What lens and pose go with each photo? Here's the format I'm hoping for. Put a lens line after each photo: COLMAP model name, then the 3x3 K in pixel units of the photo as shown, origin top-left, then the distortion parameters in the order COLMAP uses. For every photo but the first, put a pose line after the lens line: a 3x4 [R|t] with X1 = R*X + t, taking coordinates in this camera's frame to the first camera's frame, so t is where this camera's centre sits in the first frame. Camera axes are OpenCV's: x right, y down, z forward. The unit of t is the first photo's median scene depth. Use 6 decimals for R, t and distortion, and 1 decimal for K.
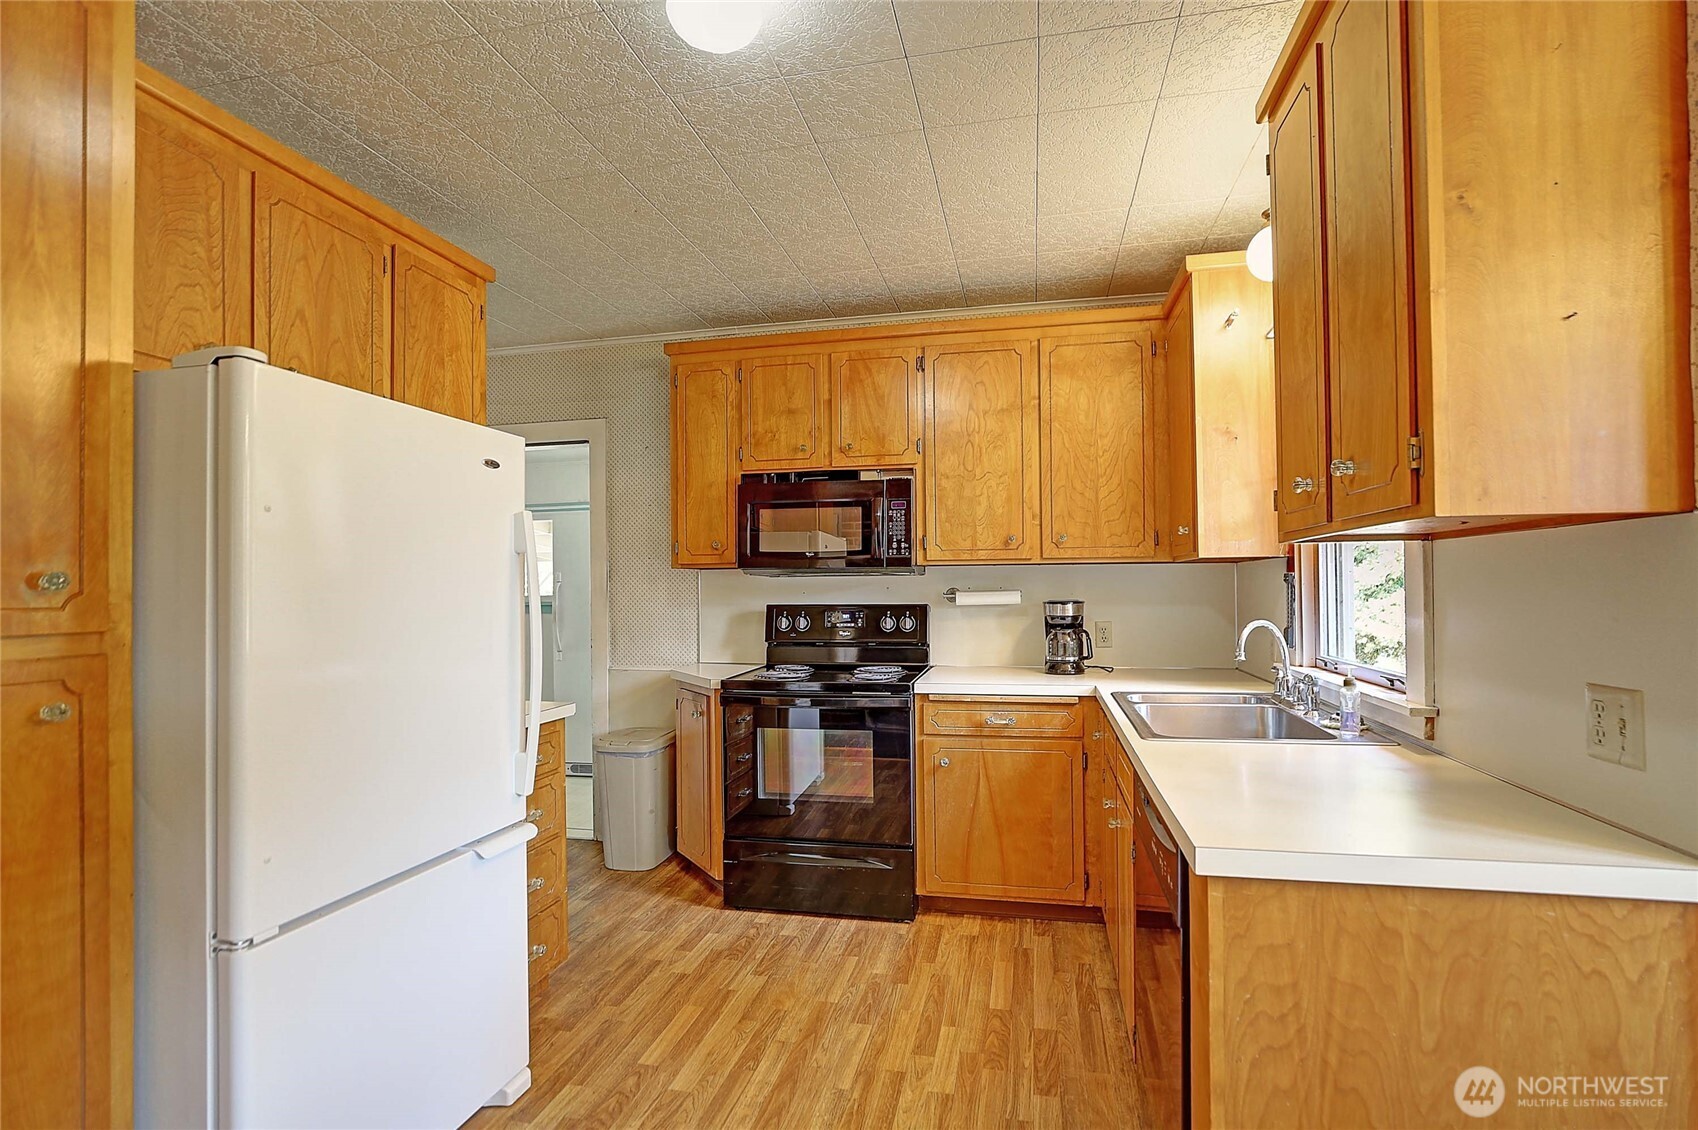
lens RADIAL K [[799.9, 0, 871.6], [0, 799.9, 555.4], [0, 0, 1]] dist [-0.004569, 0.000445]
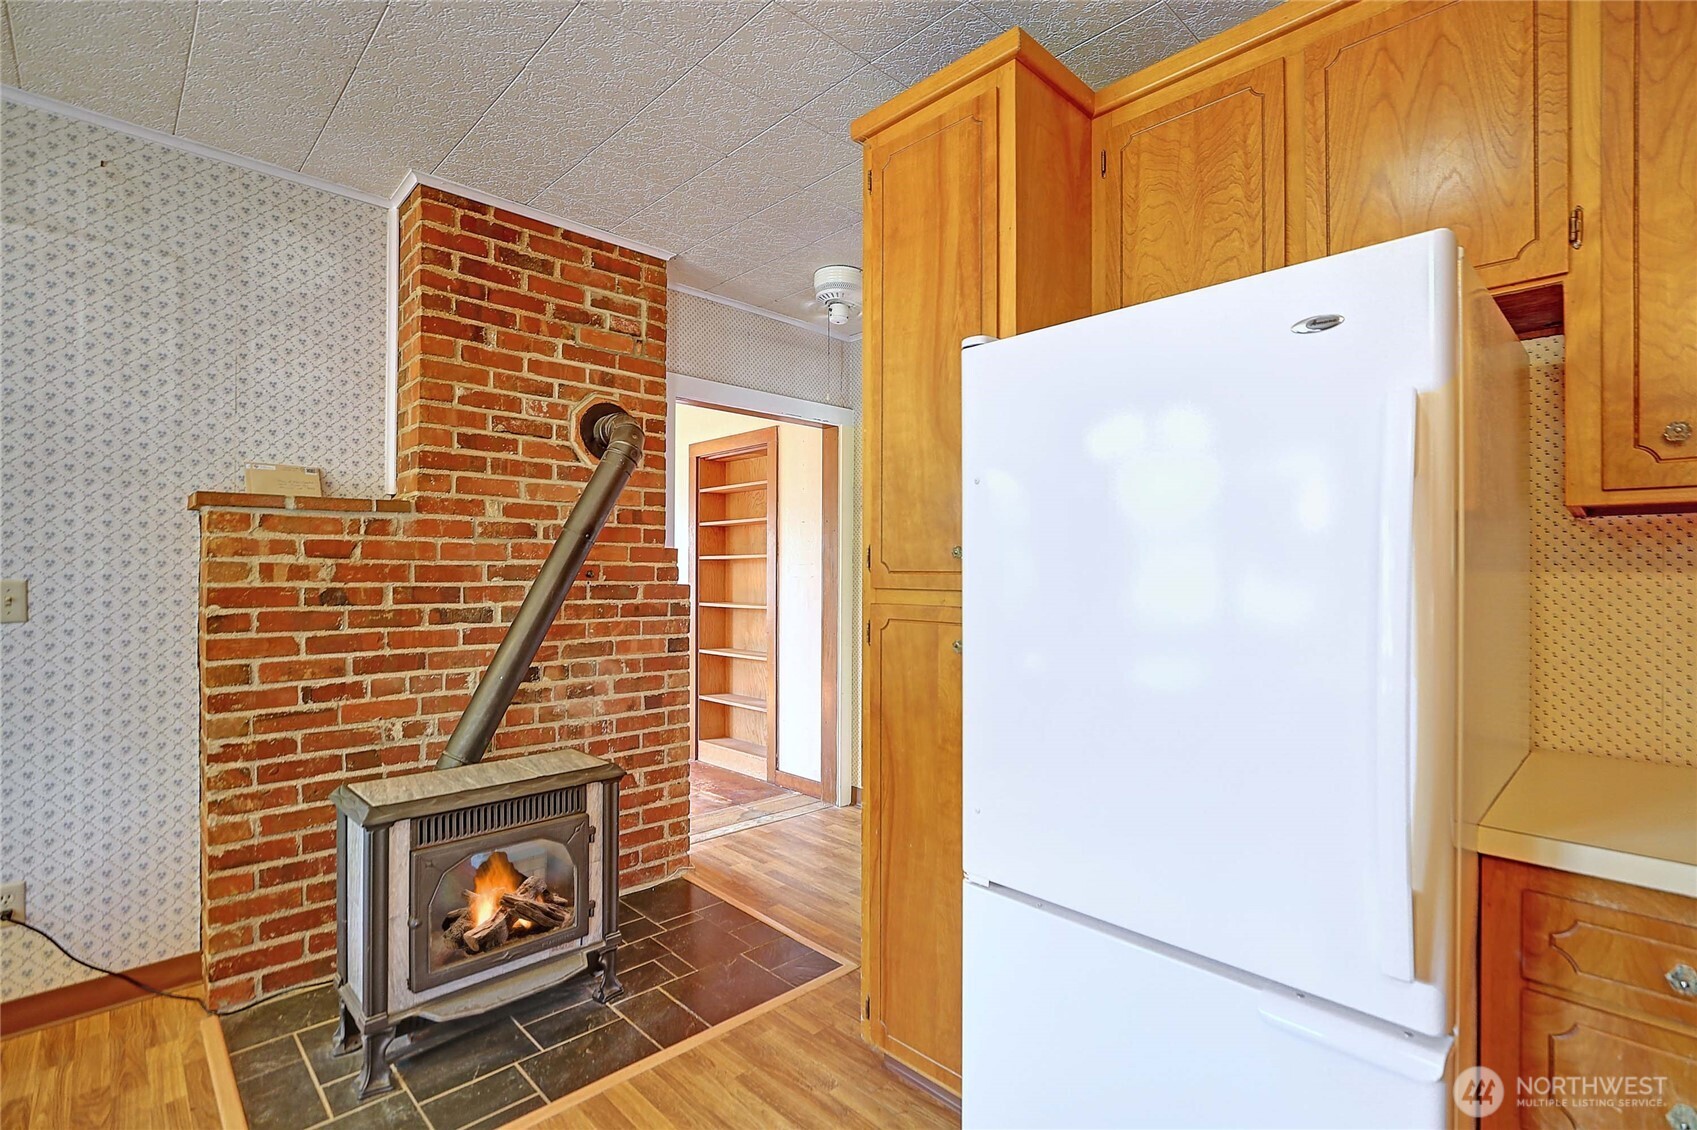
lens RADIAL K [[782.0, 0, 849.9], [0, 782.0, 584.8], [0, 0, 1]] dist [-0.013957, 0.000590]
pose [[-0.567744, 0.012337, -0.823113, 0.191564], [0.022920, 0.999737, -0.000825, 0.074567], [0.822886, -0.019334, -0.567877, 1.415040]]
